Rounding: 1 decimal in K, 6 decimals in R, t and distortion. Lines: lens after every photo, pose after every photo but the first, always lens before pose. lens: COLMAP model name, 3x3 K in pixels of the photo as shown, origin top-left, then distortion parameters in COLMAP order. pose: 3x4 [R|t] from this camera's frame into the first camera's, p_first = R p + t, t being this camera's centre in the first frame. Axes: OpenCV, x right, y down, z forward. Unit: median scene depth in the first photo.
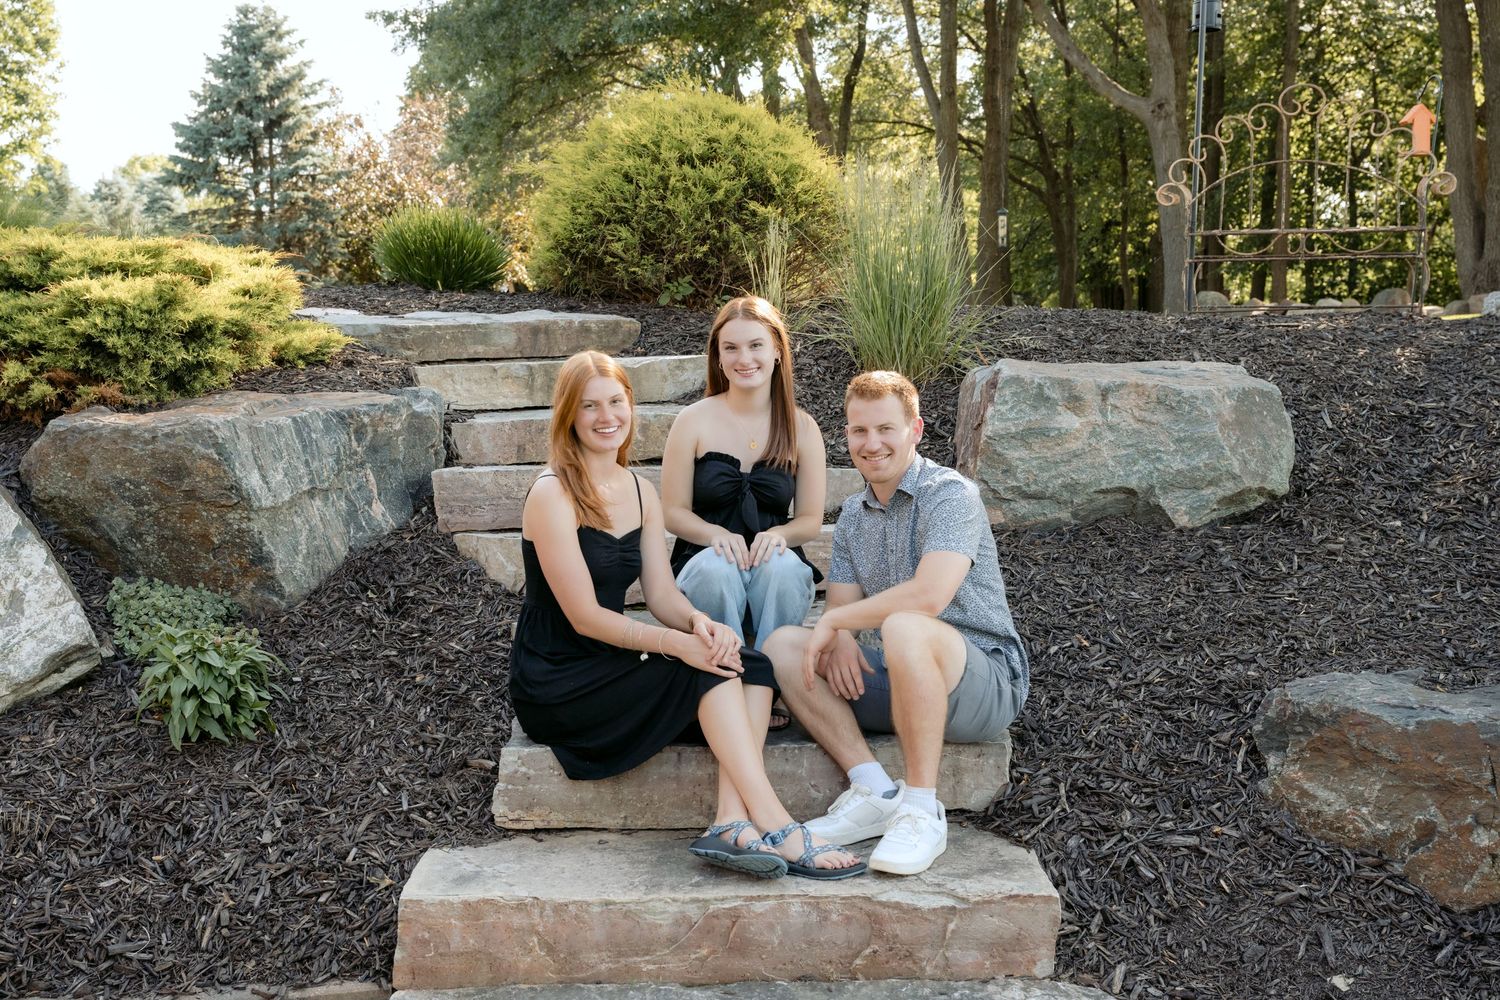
lens RADIAL K [[1674.4, 0, 748.1], [0, 1674.4, 500.4], [0, 0, 1]] dist [0.003561, 0.000000]
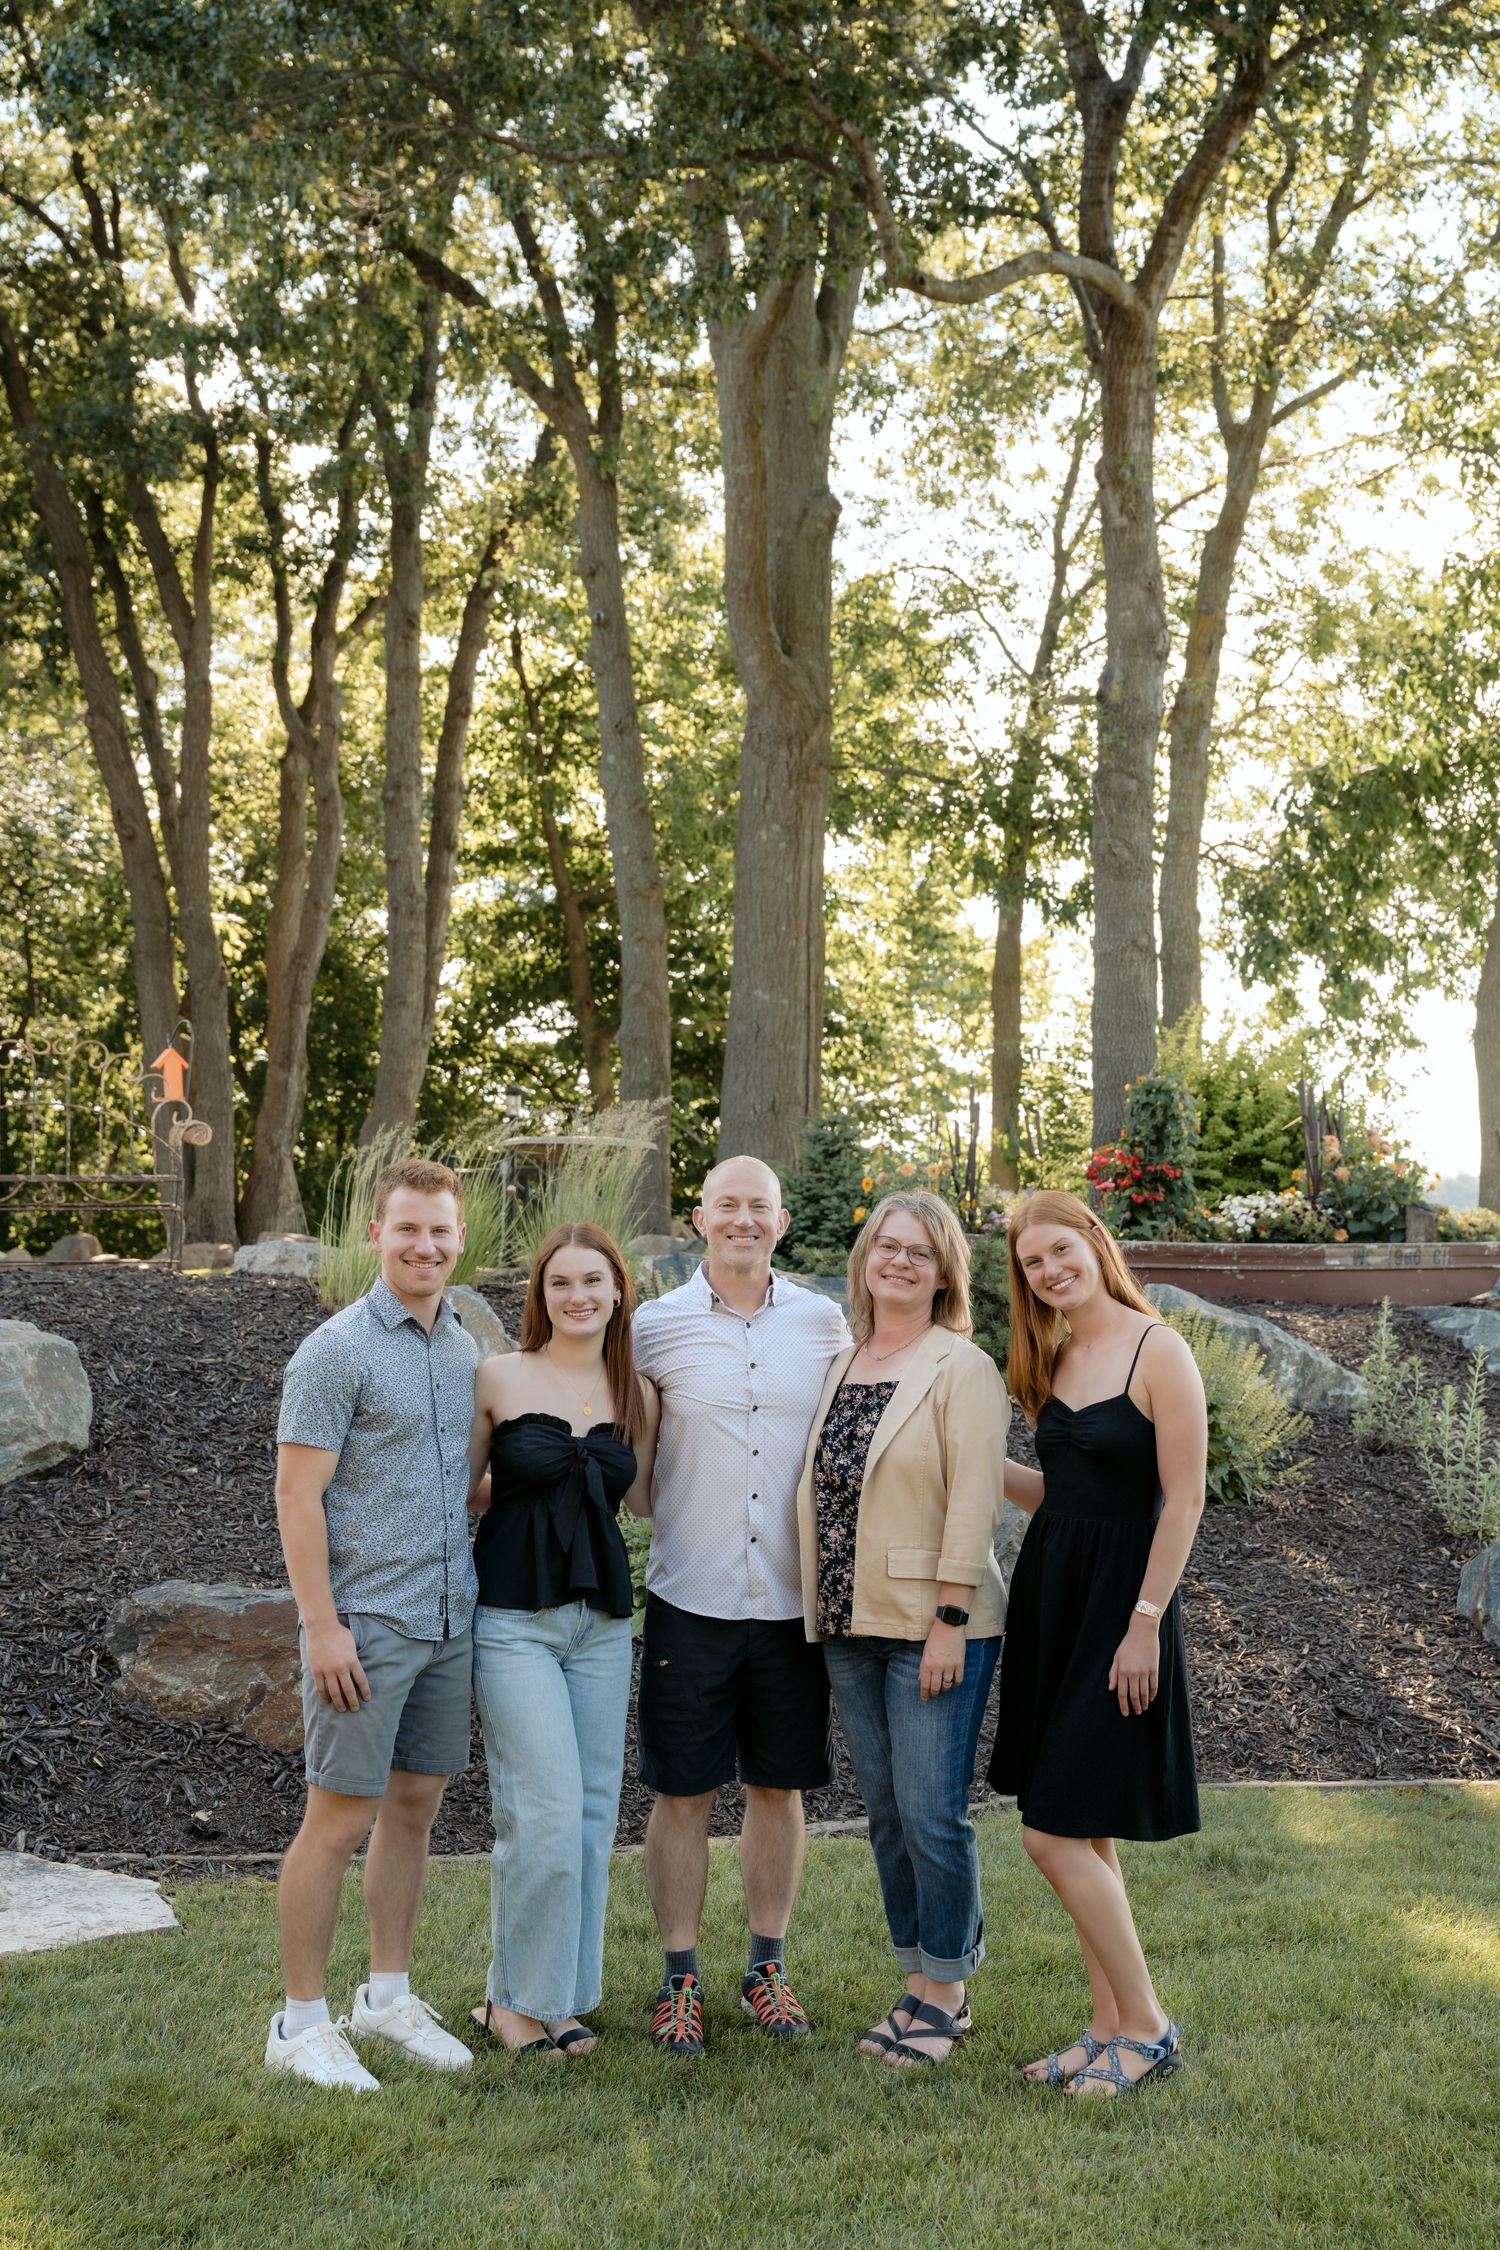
lens RADIAL K [[2688.8, 0, 746.3], [0, 2688.8, 1116.5], [0, 0, 1]] dist [-0.012842, 0.000000]
pose [[0.812624, 0.034030, 0.581794, -0.317045], [0.063993, 0.987047, -0.147115, 0.065342], [-0.579264, 0.156780, 0.799921, -0.577516]]
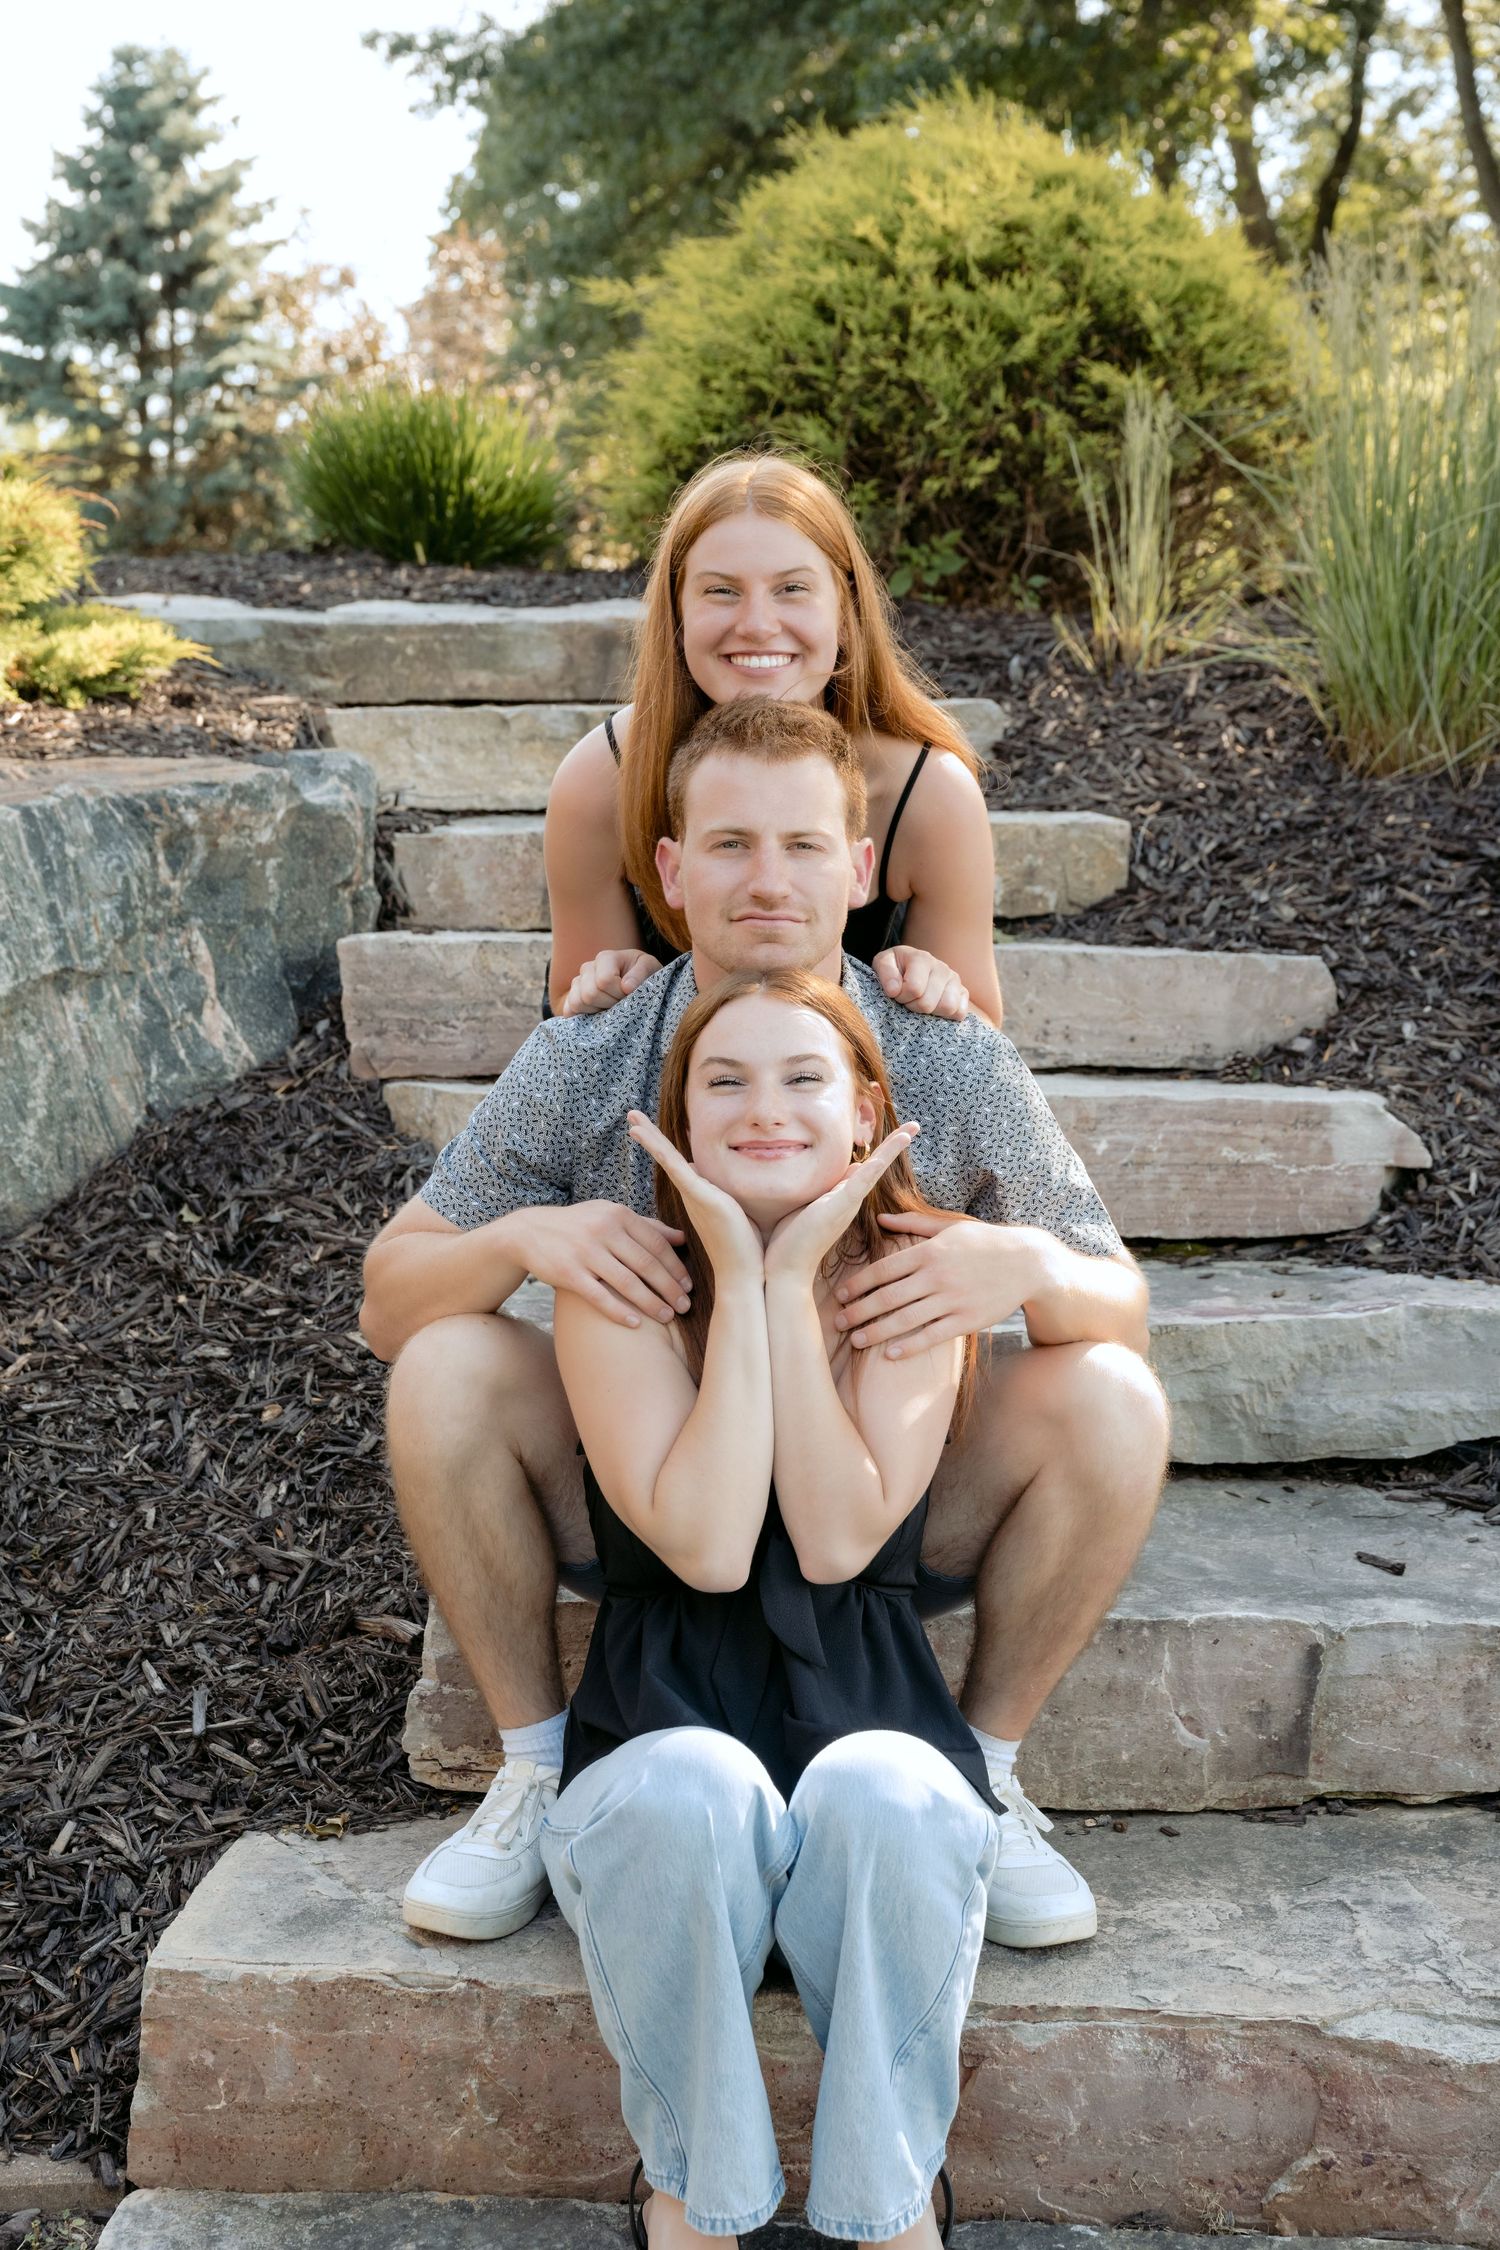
lens RADIAL K [[3330.2, 0, 743.3], [0, 3330.2, 1111.3], [0, 0, 1]] dist [0.005012, 0.000000]
pose [[0.994037, 0.027180, -0.105599, 0.010803], [-0.025006, 0.999448, 0.021863, 0.006279], [0.106135, -0.019092, 0.994168, 0.146932]]
